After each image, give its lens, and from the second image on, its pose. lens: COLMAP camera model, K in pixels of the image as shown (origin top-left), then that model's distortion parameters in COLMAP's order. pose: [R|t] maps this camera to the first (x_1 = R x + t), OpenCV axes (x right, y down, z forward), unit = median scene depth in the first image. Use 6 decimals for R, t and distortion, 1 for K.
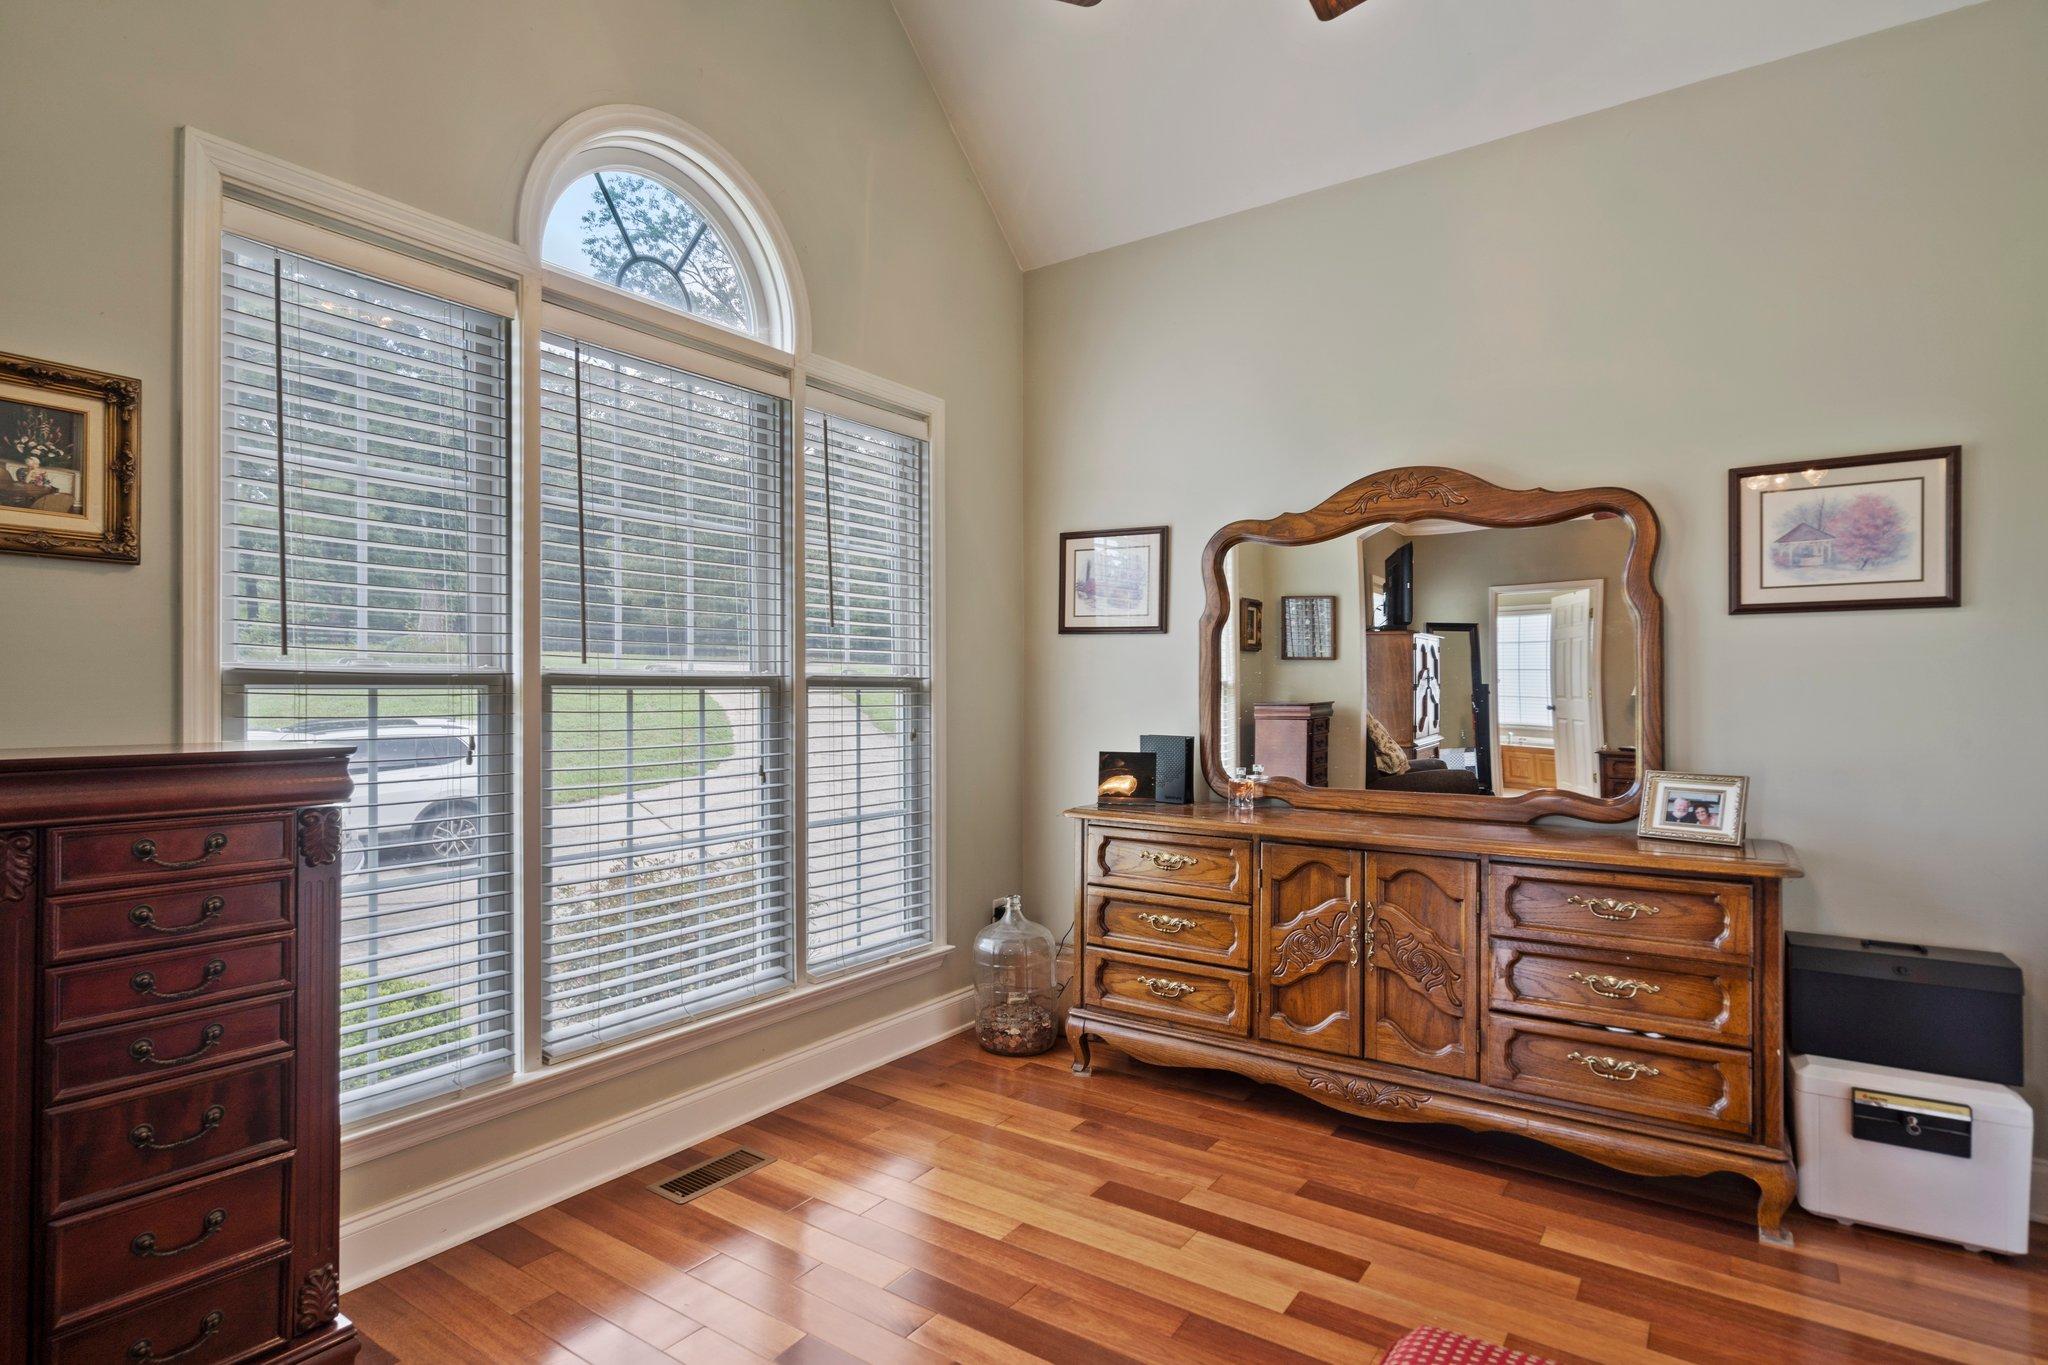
lens RADIAL K [[1028.0, 0, 1024.0], [0, 1028.0, 682.5], [0, 0, 1]] dist [0.005824, 0.000103]
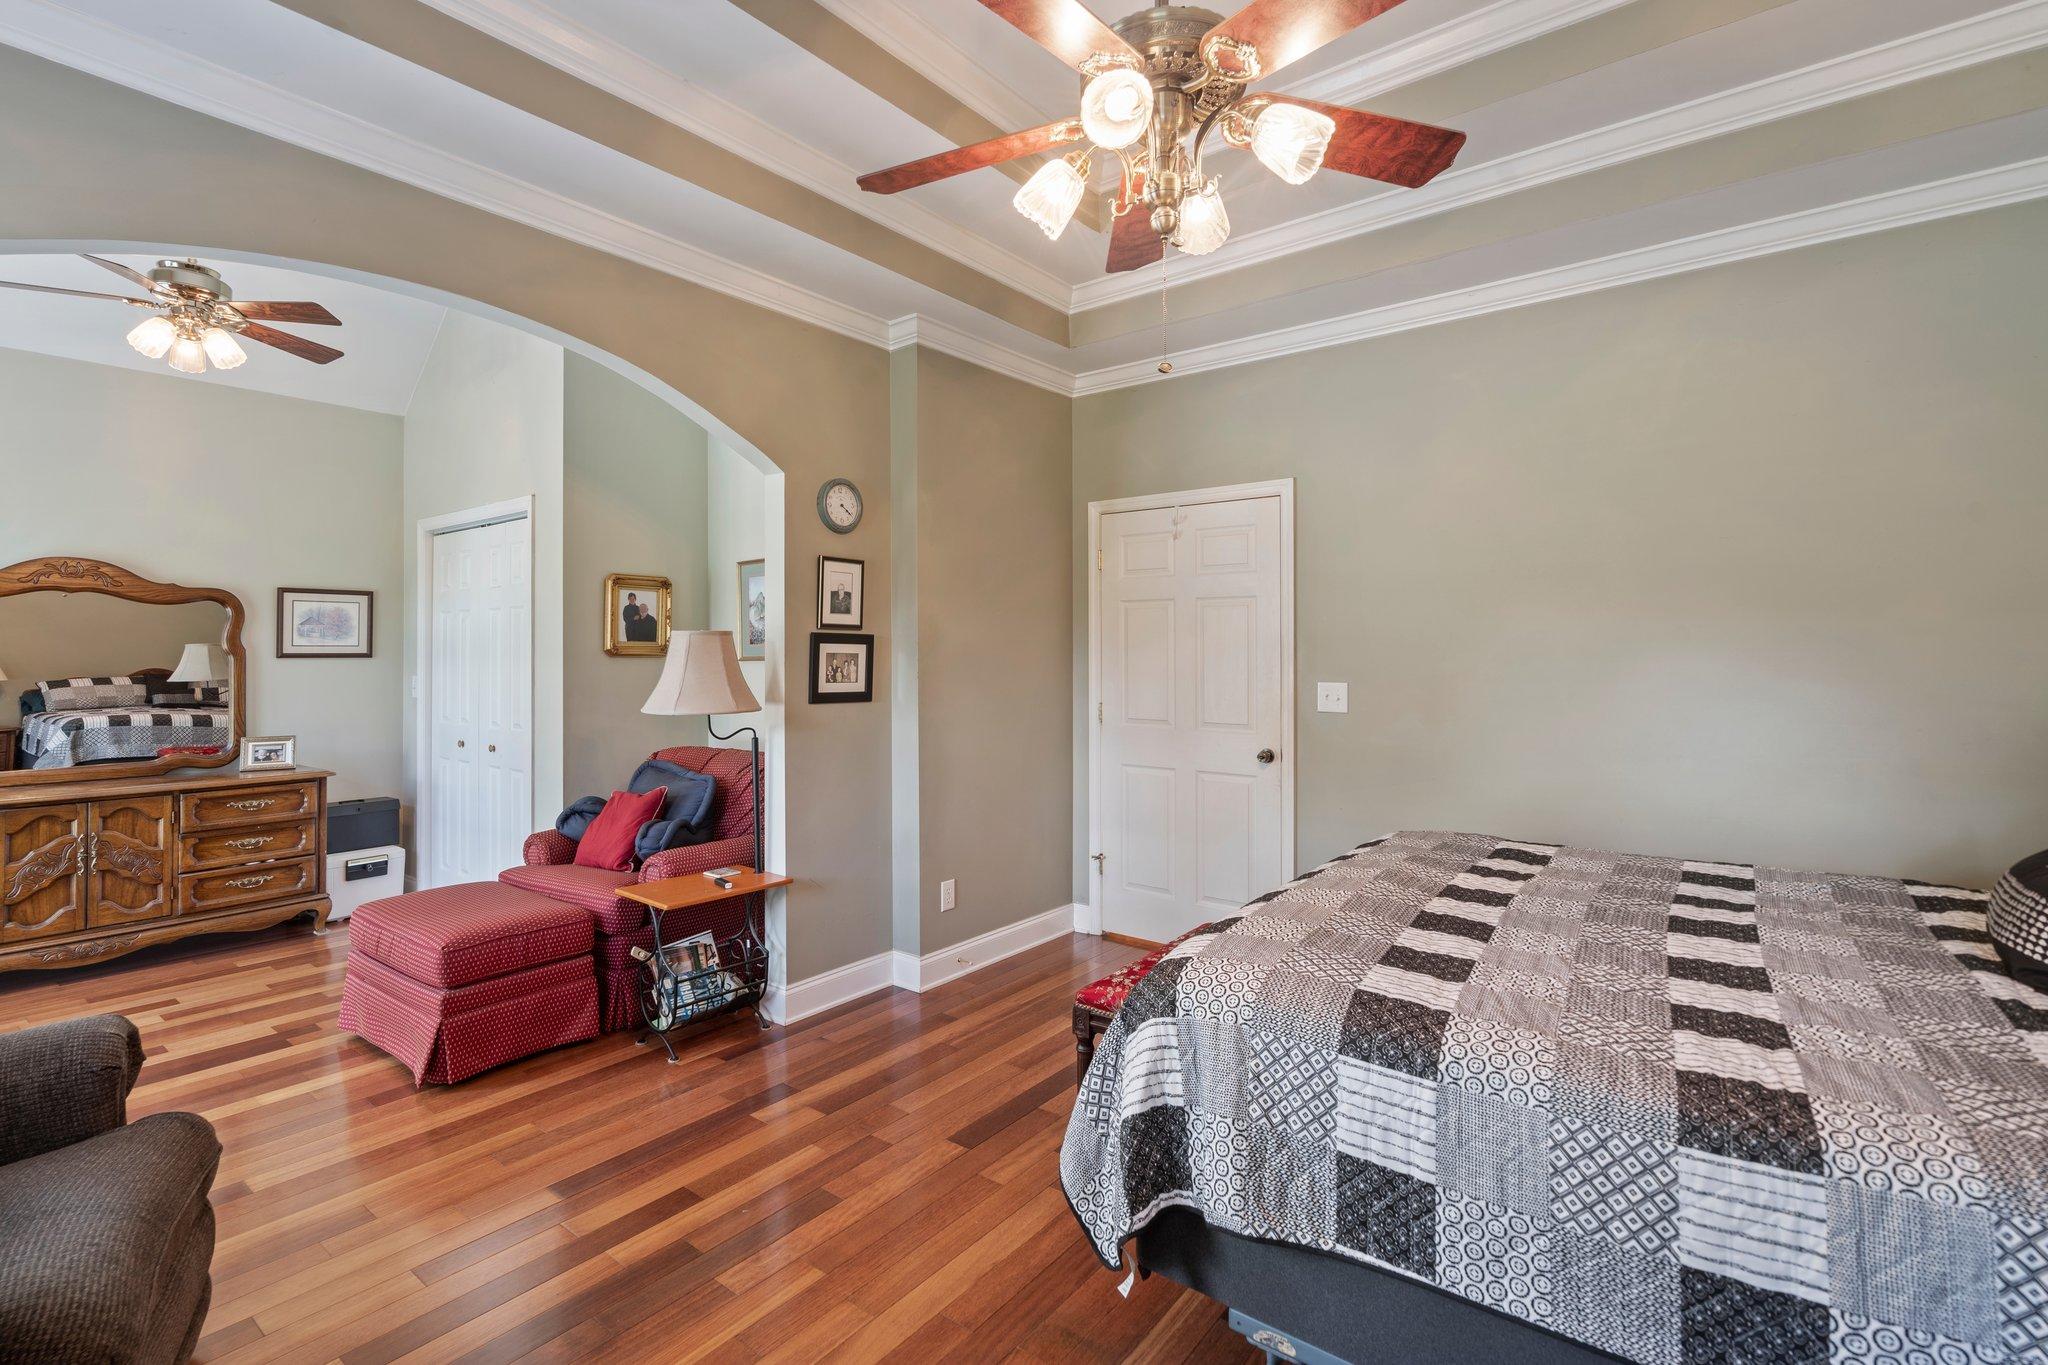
lens RADIAL K [[962.0, 0, 1028.6], [0, 962.0, 660.8], [0, 0, 1]] dist [-0.002351, 0.000446]
pose [[0.041180, -0.010304, 0.999099, -1.191634], [-0.007774, 0.999913, 0.010633, -0.094424], [-0.999121, -0.008205, 0.041096, -0.586679]]
